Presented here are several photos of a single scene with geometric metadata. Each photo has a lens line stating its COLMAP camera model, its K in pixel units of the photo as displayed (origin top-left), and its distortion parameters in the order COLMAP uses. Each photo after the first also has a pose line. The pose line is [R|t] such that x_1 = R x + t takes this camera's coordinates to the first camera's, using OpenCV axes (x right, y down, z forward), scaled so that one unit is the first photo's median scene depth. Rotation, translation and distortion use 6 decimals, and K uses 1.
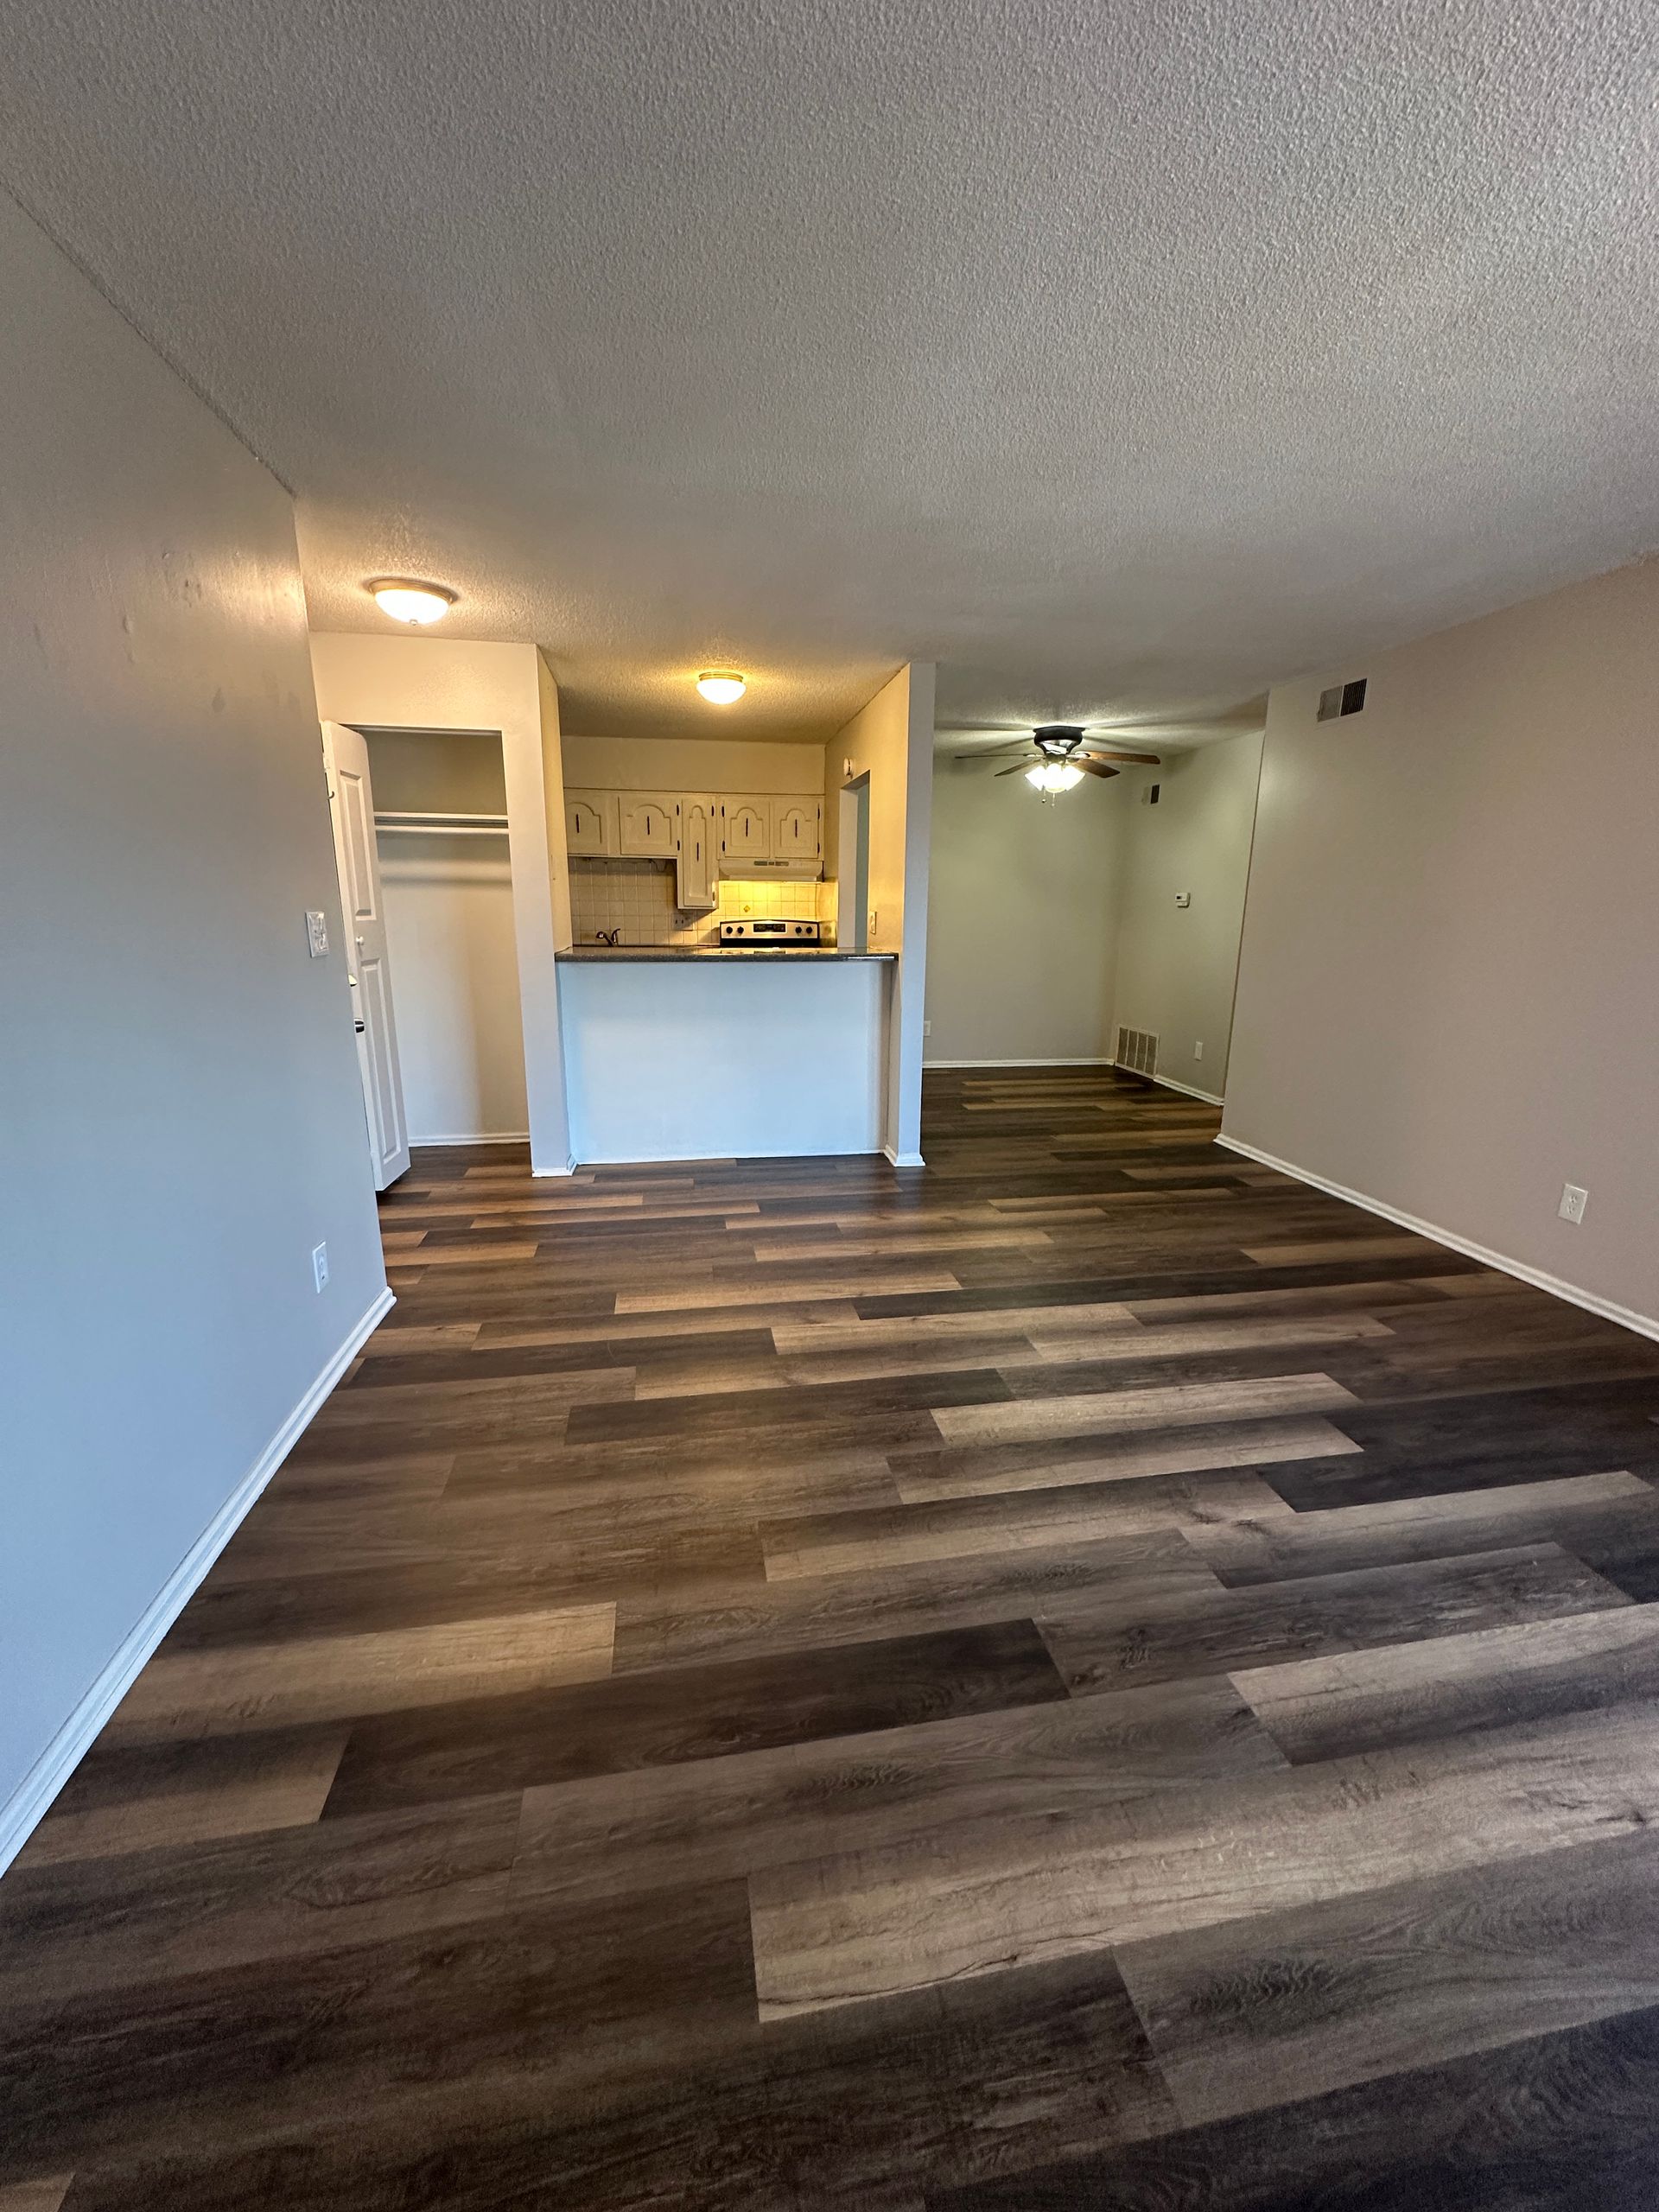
lens RADIAL K [[875.5, 0, 832.9], [0, 875.5, 1109.8], [0, 0, 1]] dist [-0.002686, -0.000086]
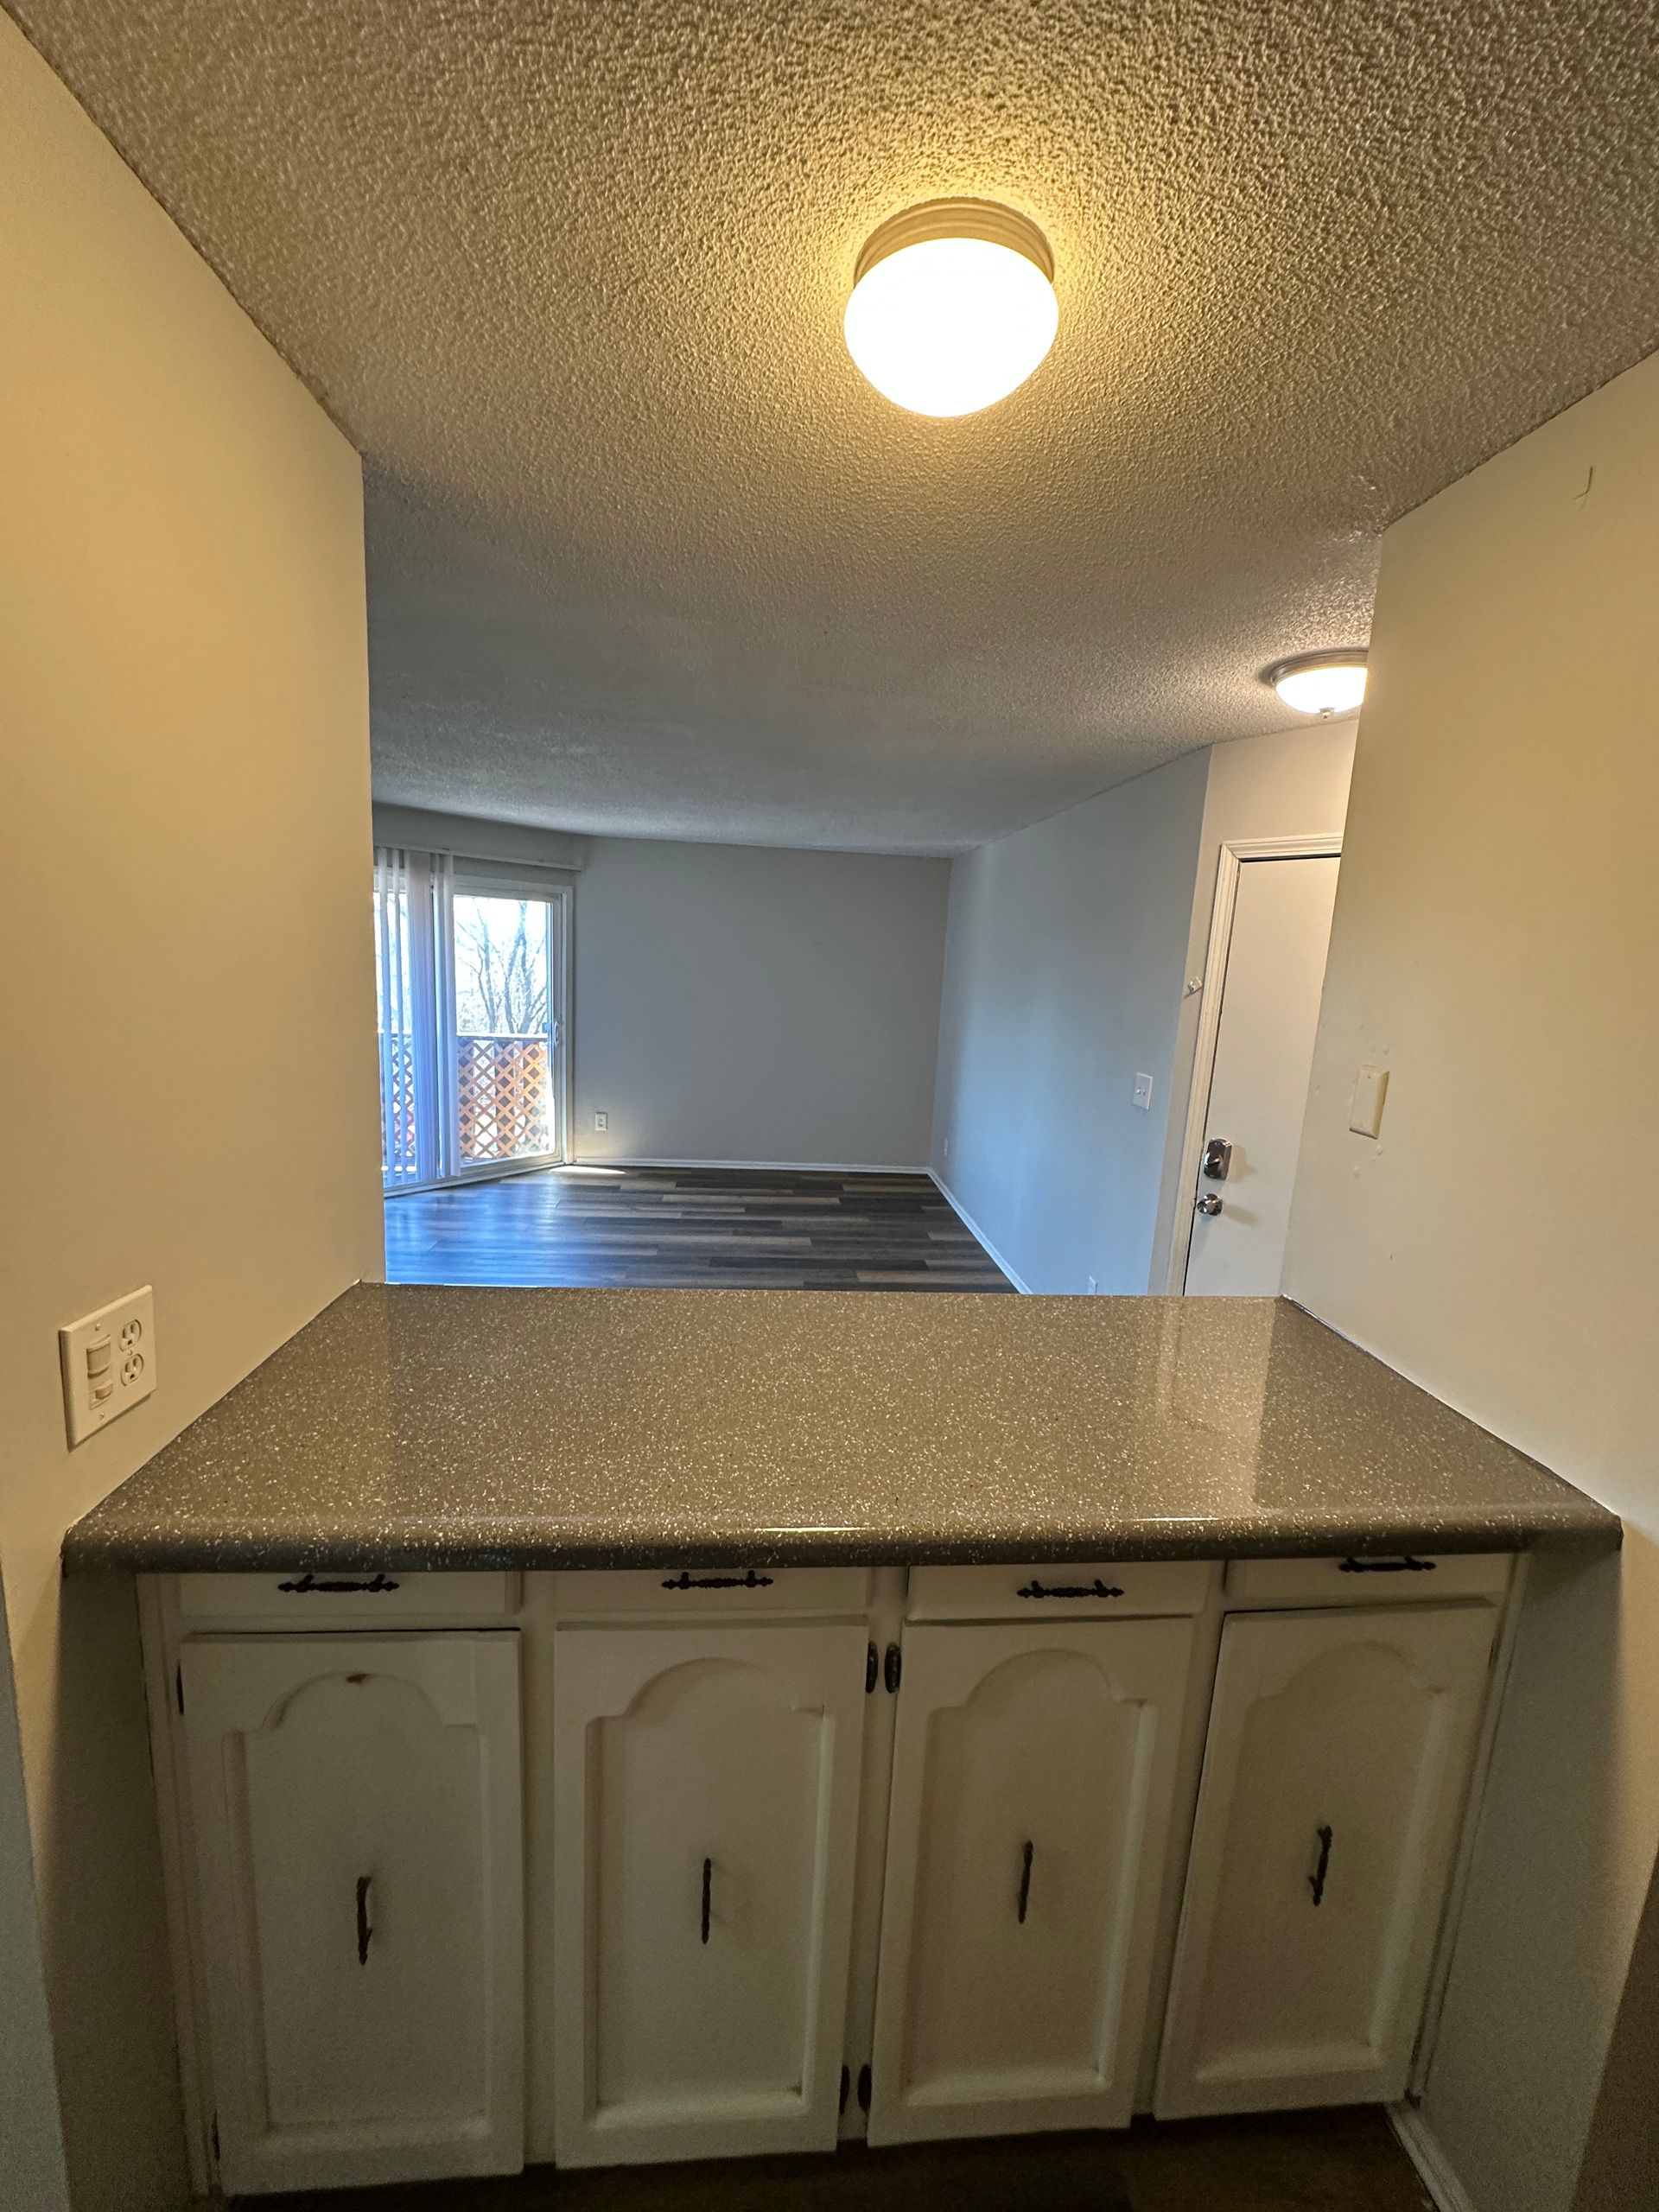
lens RADIAL K [[875.5, 0, 829.9], [0, 875.5, 1104.5], [0, 0, 1]] dist [-0.002686, -0.000086]
pose [[-0.994513, -0.078102, 0.069606, -0.085423], [-0.044570, 0.918239, 0.393512, -0.279149], [-0.094649, 0.388250, -0.916681, 0.924401]]
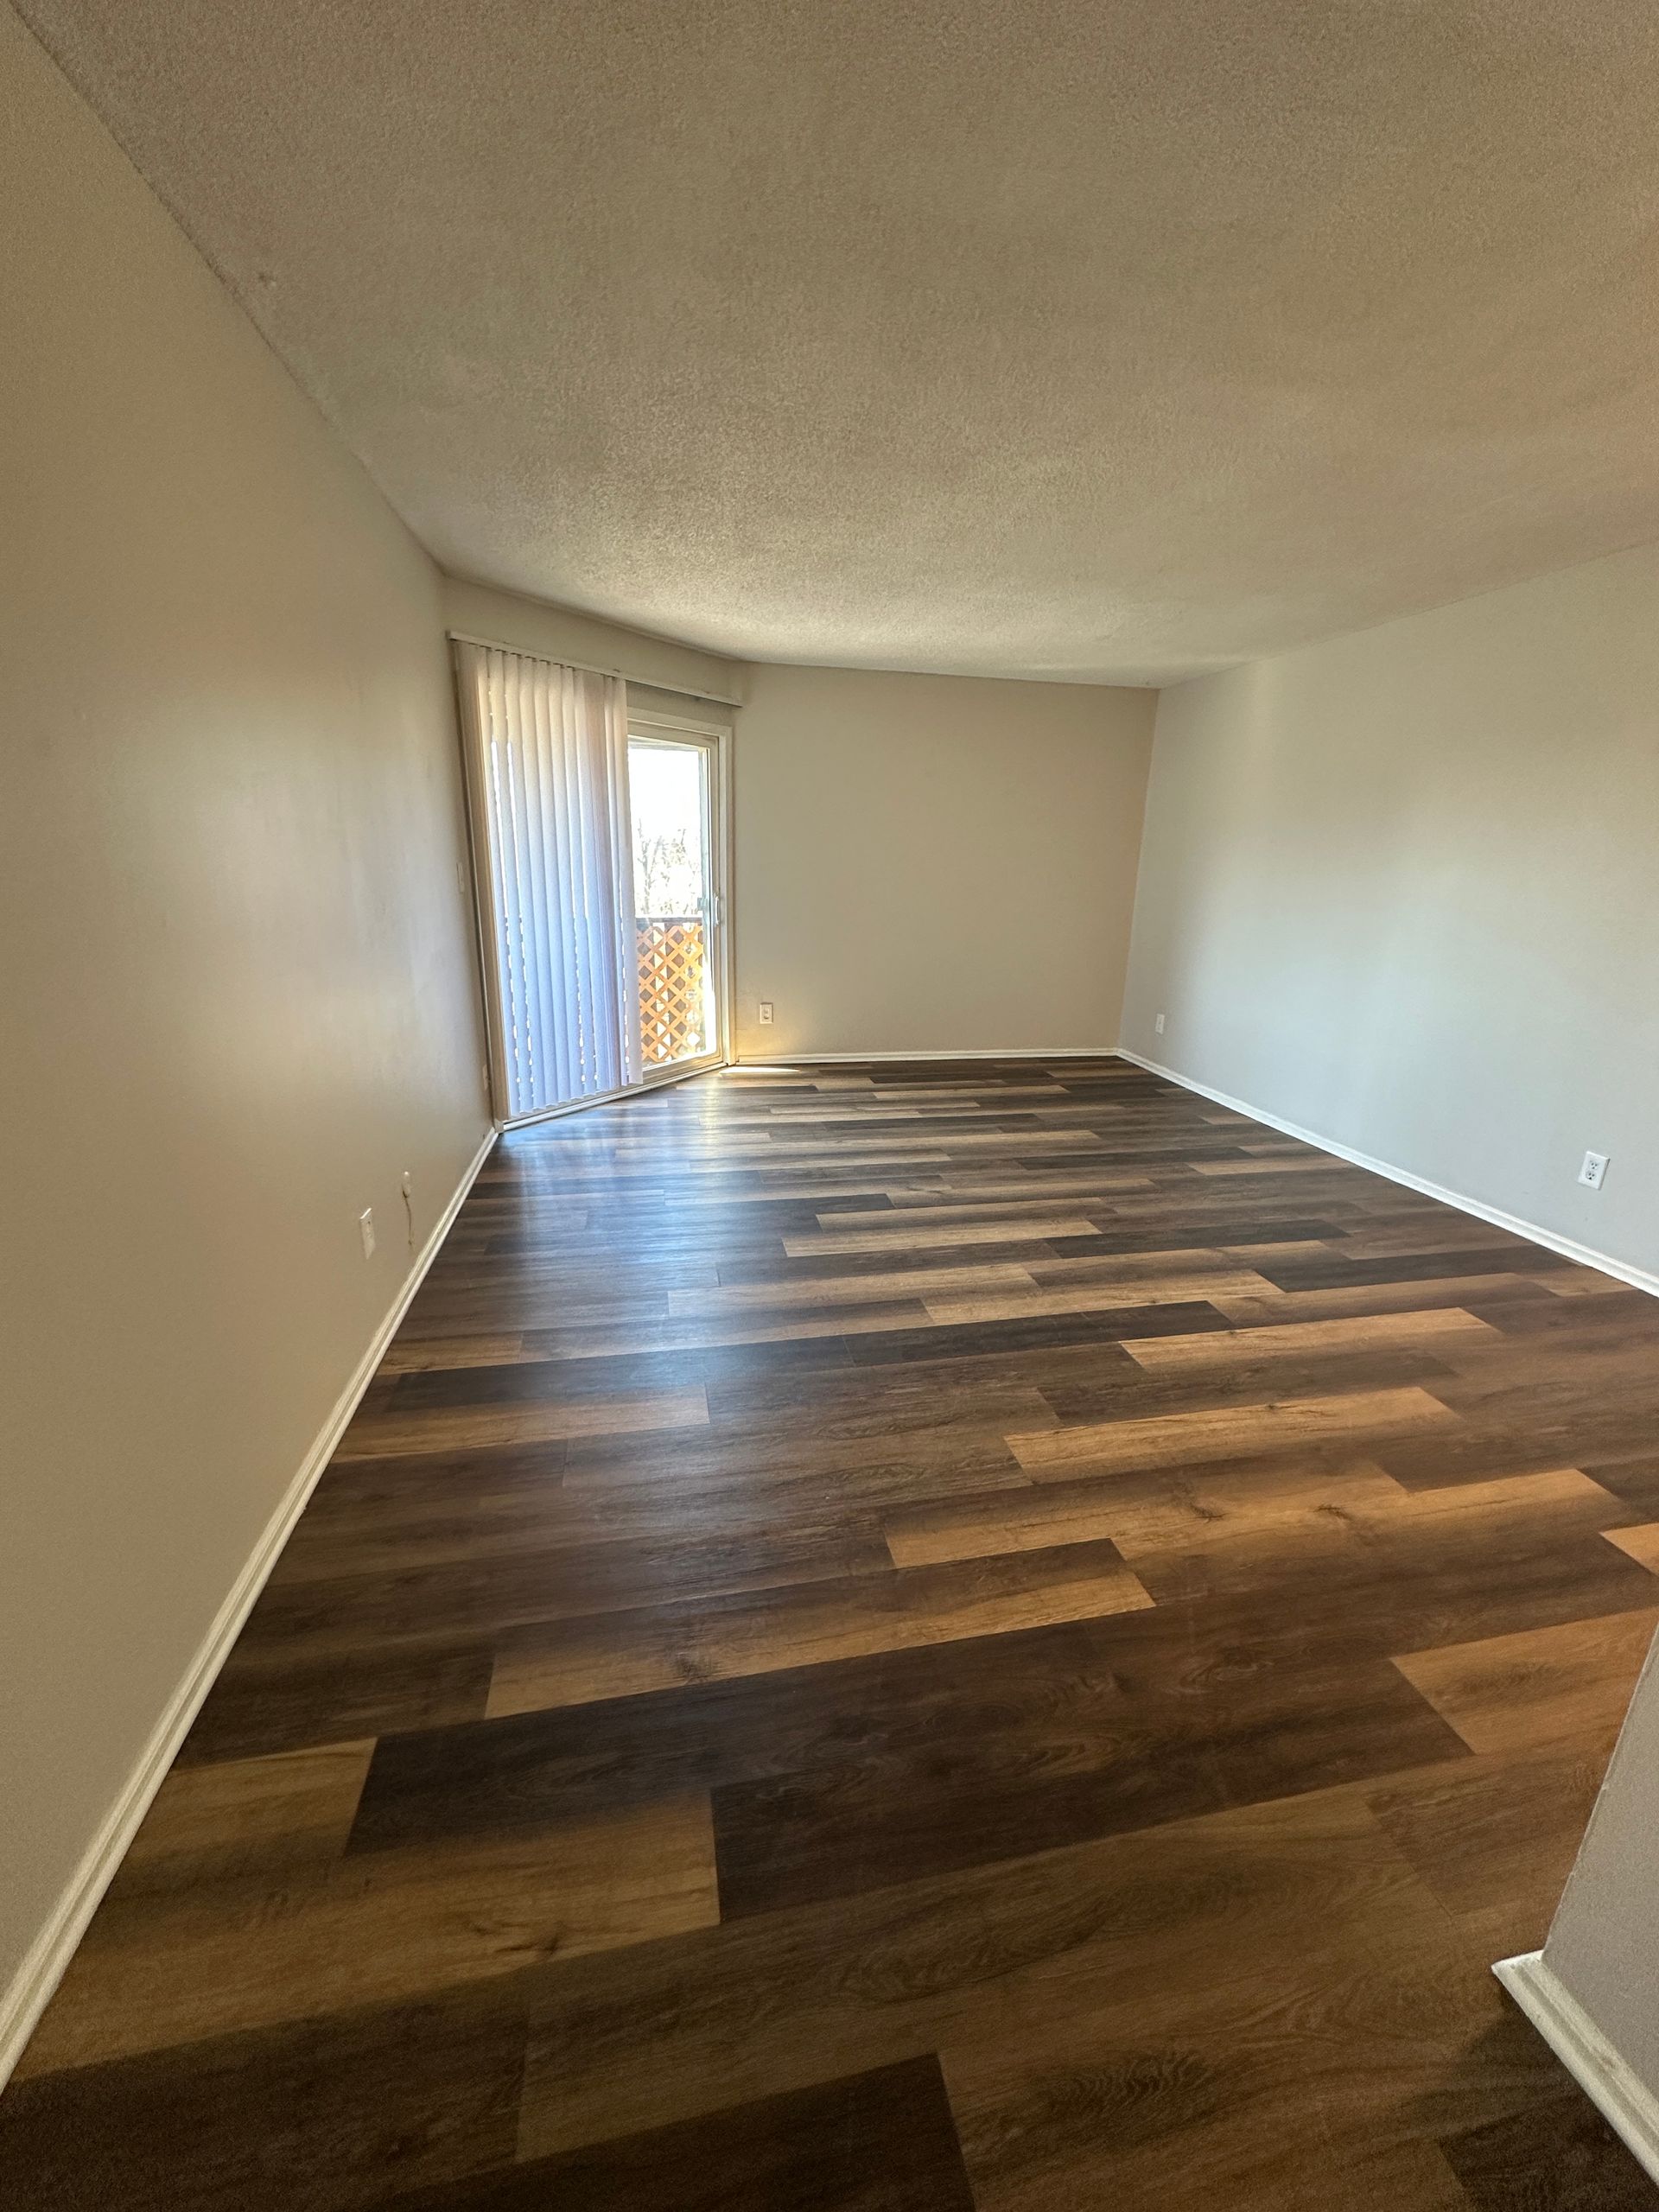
lens RADIAL K [[875.5, 0, 840.2], [0, 875.5, 1103.0], [0, 0, 1]] dist [-0.002686, -0.000086]
pose [[-0.998781, -0.028004, -0.040659, 0.232291], [-0.044408, 0.869425, 0.492066, -0.199048], [0.021570, 0.493271, -0.869608, 0.824879]]
